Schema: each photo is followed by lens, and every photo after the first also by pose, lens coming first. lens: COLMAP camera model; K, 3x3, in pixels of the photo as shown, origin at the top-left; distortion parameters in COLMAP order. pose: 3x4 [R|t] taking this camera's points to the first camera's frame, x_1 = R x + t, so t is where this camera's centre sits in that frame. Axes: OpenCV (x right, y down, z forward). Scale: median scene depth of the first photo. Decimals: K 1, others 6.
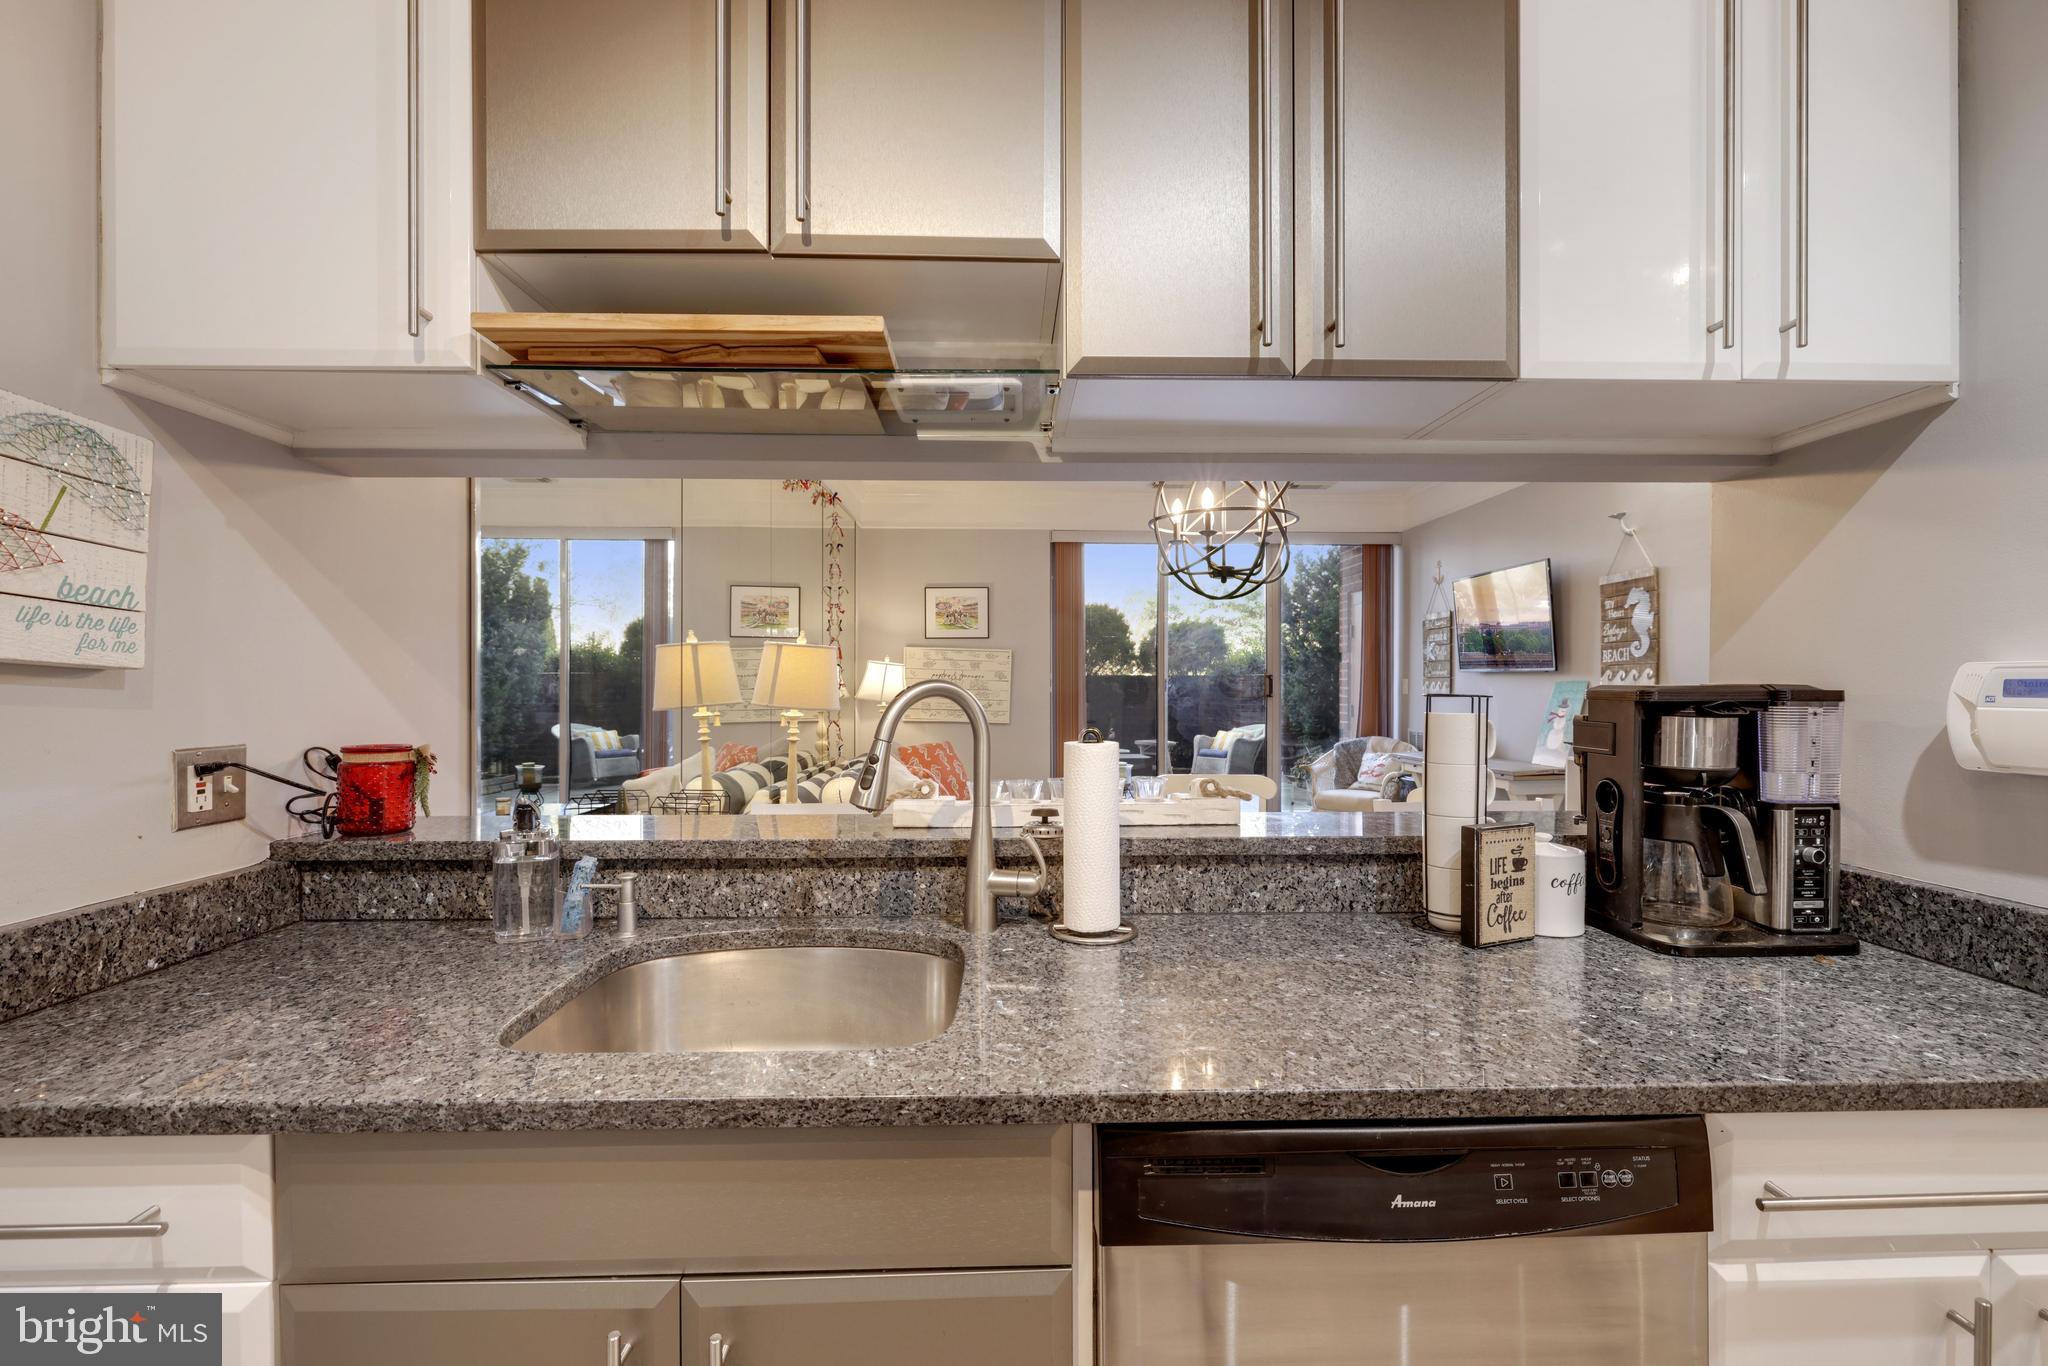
lens RADIAL K [[877.8, 0, 1034.2], [0, 877.8, 689.4], [0, 0, 1]] dist [-0.001849, -0.000130]
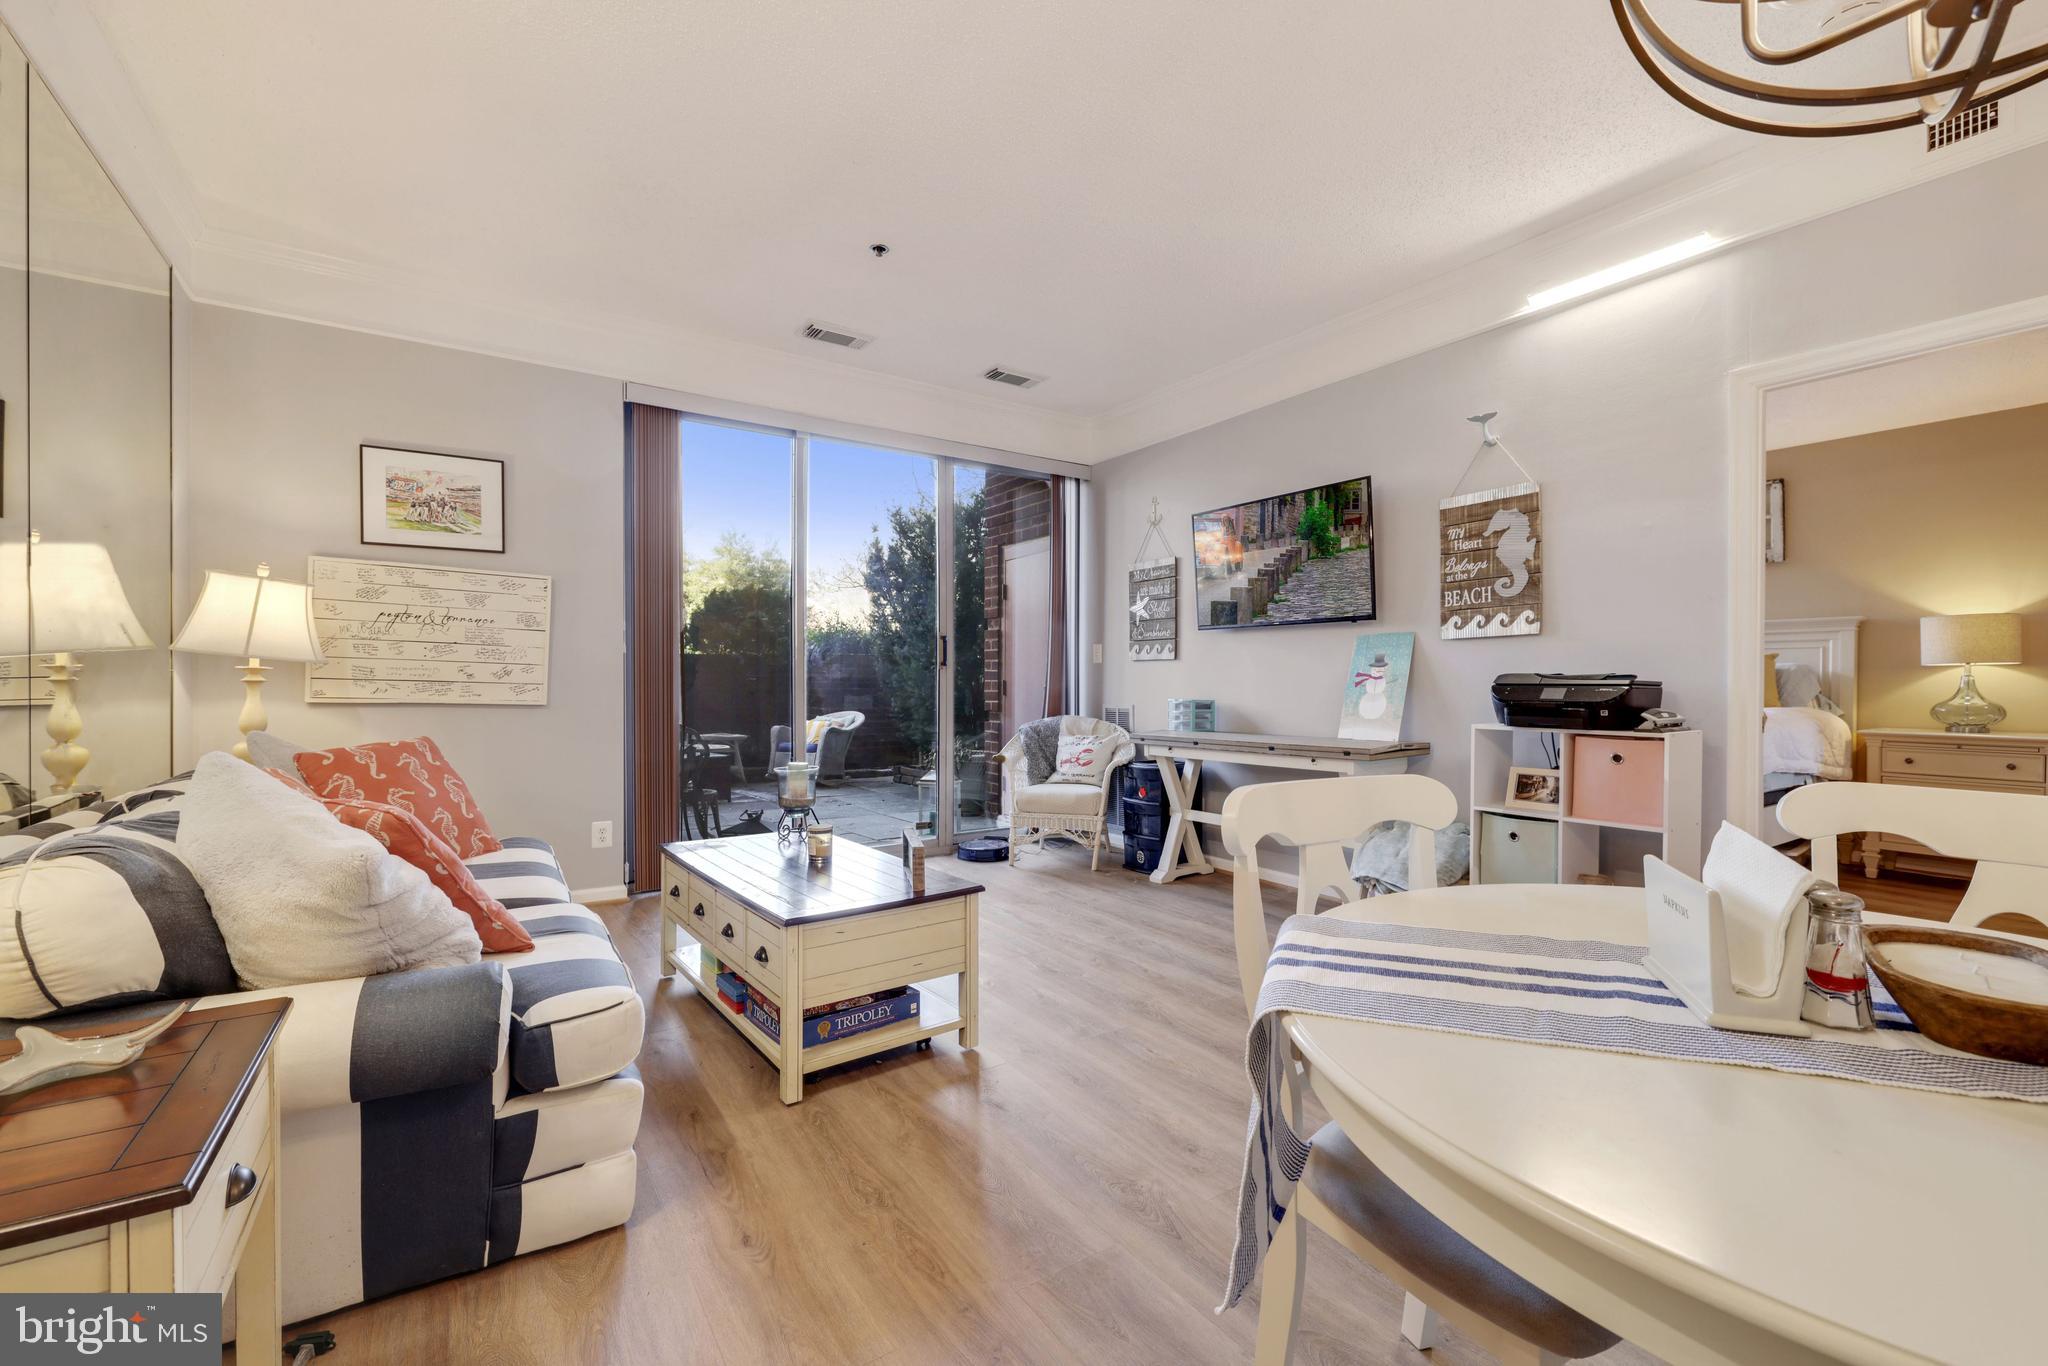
lens RADIAL K [[849.6, 0, 1023.6], [0, 849.6, 691.0], [0, 0, 1]] dist [-0.001870, 0.000100]
pose [[0.850063, -0.004807, 0.526659, -0.058163], [0.001941, 0.999980, 0.005994, 0.028156], [-0.526677, -0.004073, 0.850055, 0.382139]]
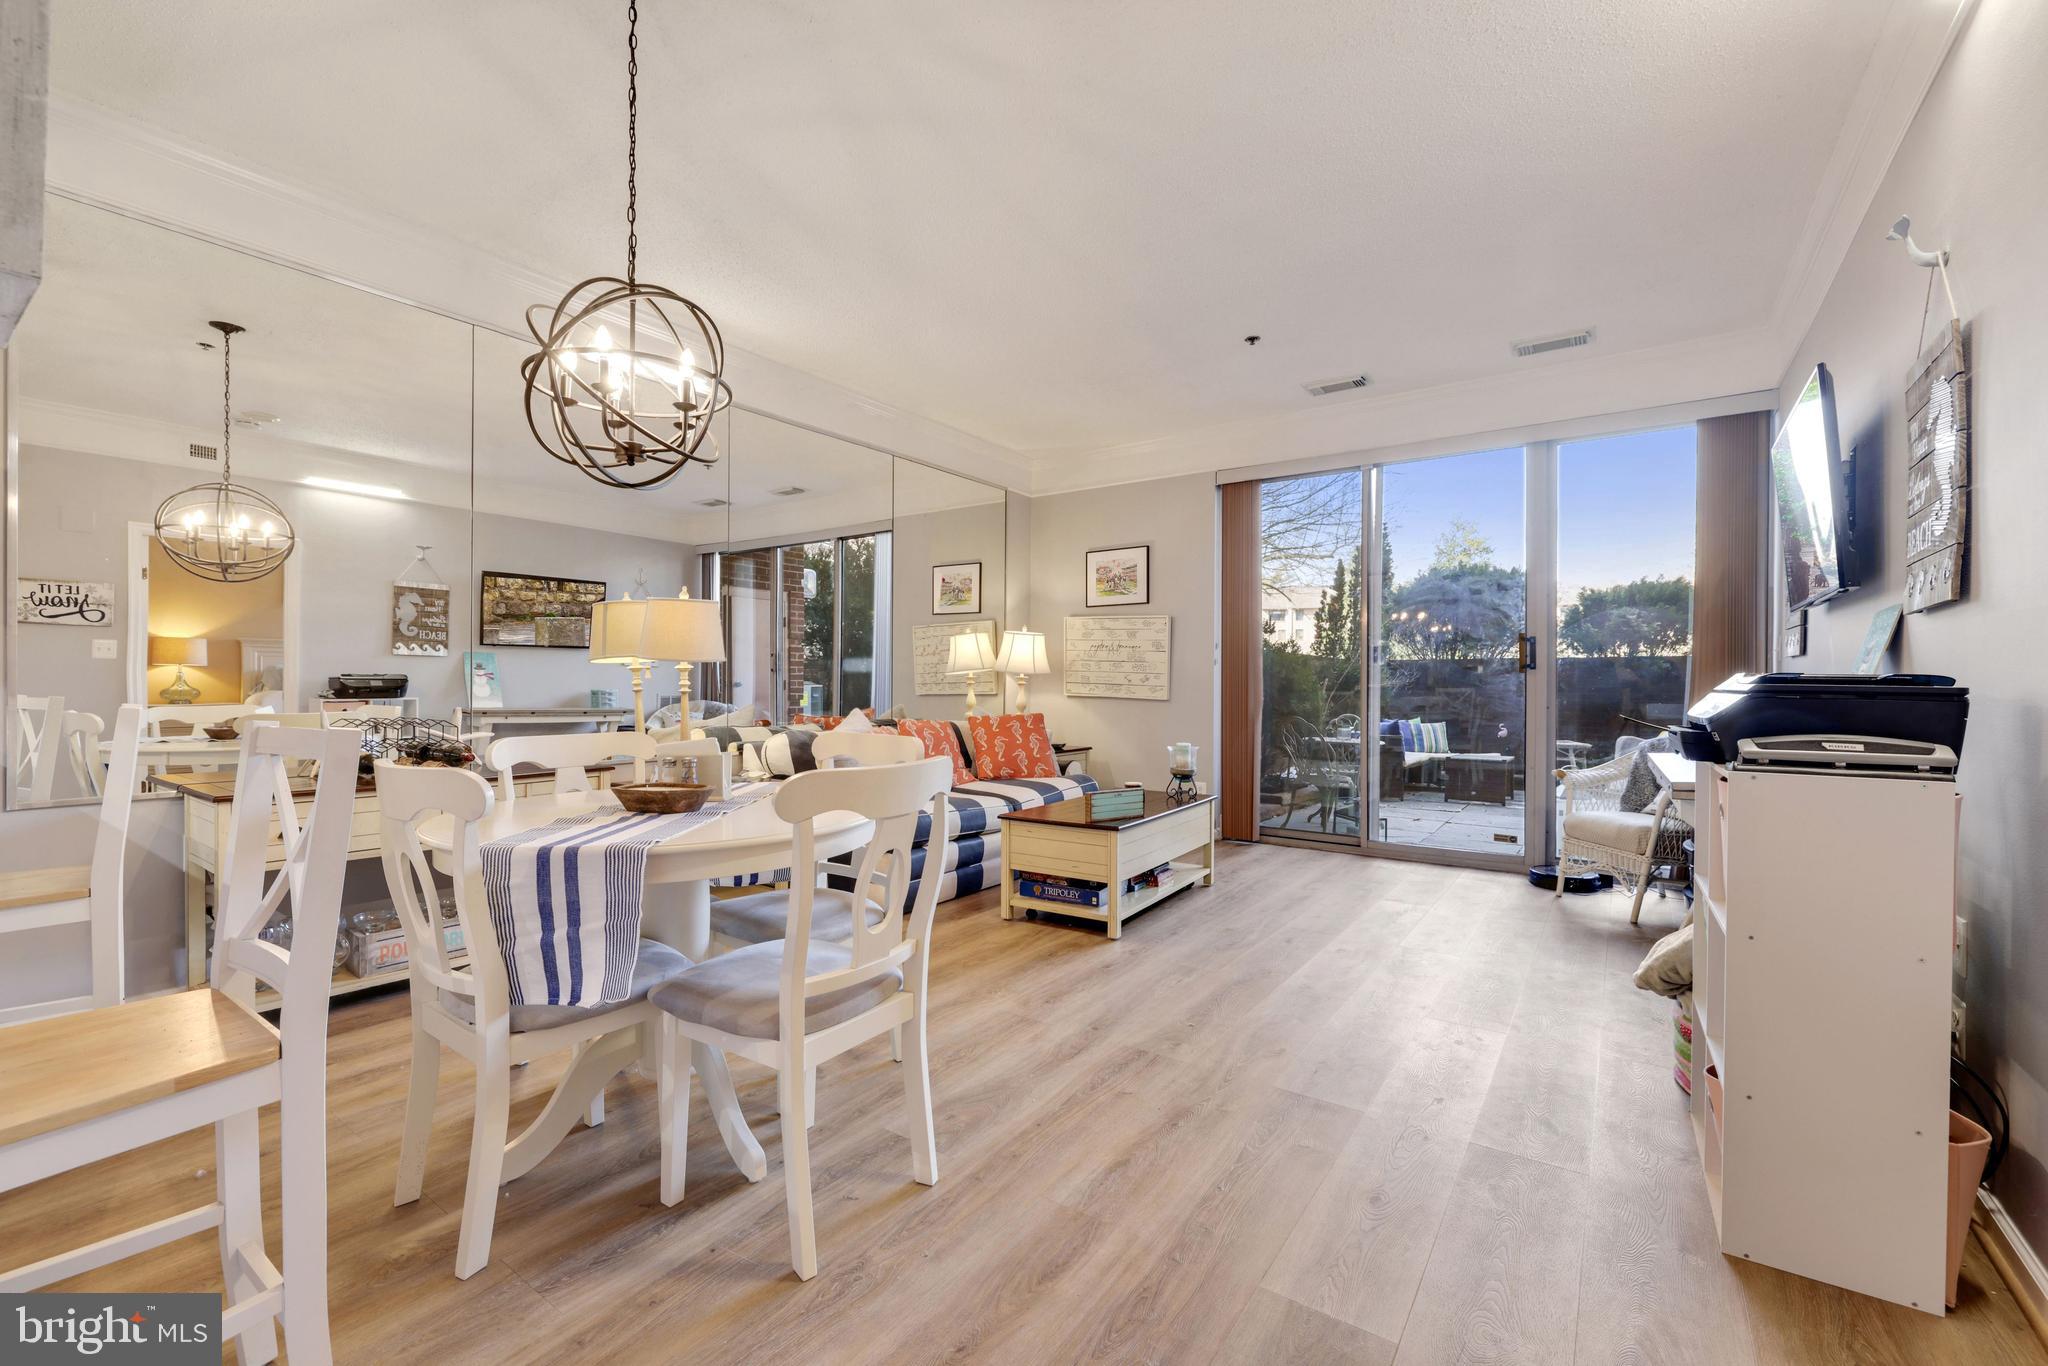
lens RADIAL K [[849.6, 0, 1023.6], [0, 849.6, 691.0], [0, 0, 1]] dist [-0.001870, 0.000100]
pose [[0.795825, 0.009236, -0.605456, 0.384758], [-0.008648, 0.999955, 0.003887, 0.029022], [0.605465, 0.002143, 0.795869, 0.252241]]
